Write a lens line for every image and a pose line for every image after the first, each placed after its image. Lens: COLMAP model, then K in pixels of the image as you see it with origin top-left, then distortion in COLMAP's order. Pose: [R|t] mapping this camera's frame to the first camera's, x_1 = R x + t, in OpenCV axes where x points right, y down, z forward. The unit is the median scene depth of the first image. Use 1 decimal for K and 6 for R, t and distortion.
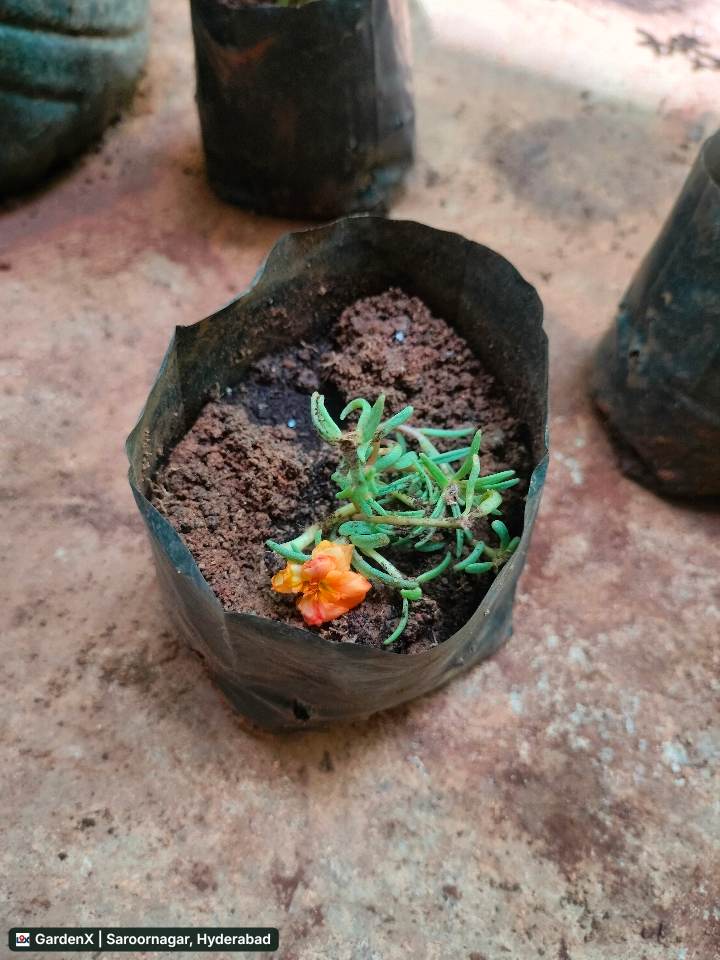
lens RADIAL K [[780.1, 0, 360.0], [0, 780.1, 480.0], [0, 0, 1]] dist [-0.052237, 0.004605]
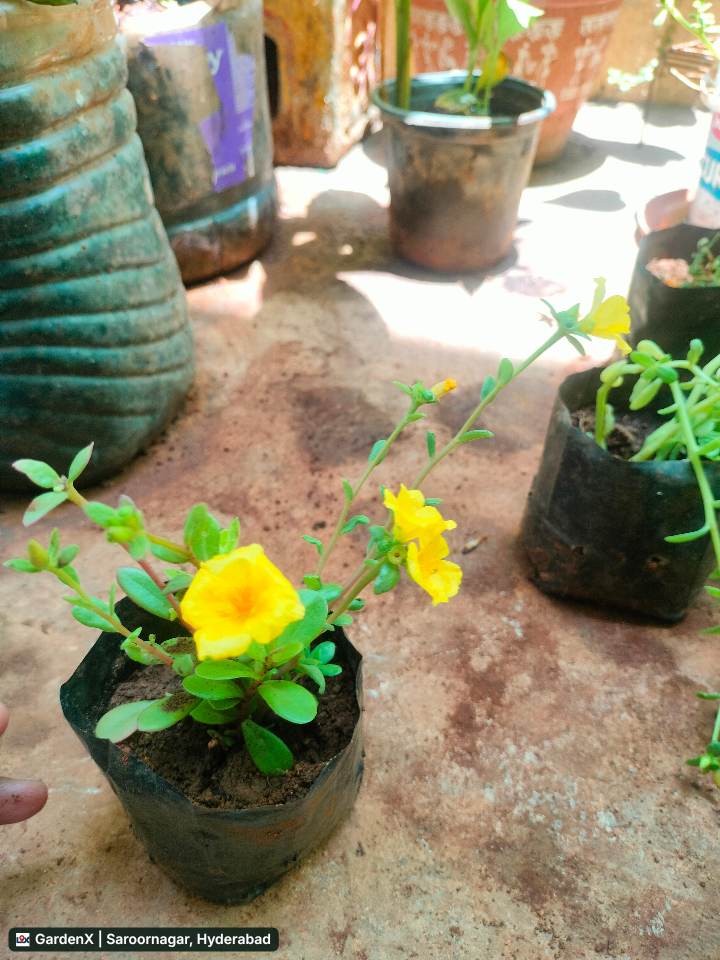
lens RADIAL K [[744.5, 0, 360.0], [0, 744.5, 480.0], [0, 0, 1]] dist [-0.070178, 0.035141]
pose [[0.993921, -0.109699, -0.009367, 0.044095], [0.103195, 0.957879, -0.267989, 0.076435], [0.038371, 0.265393, 0.963376, -0.484626]]
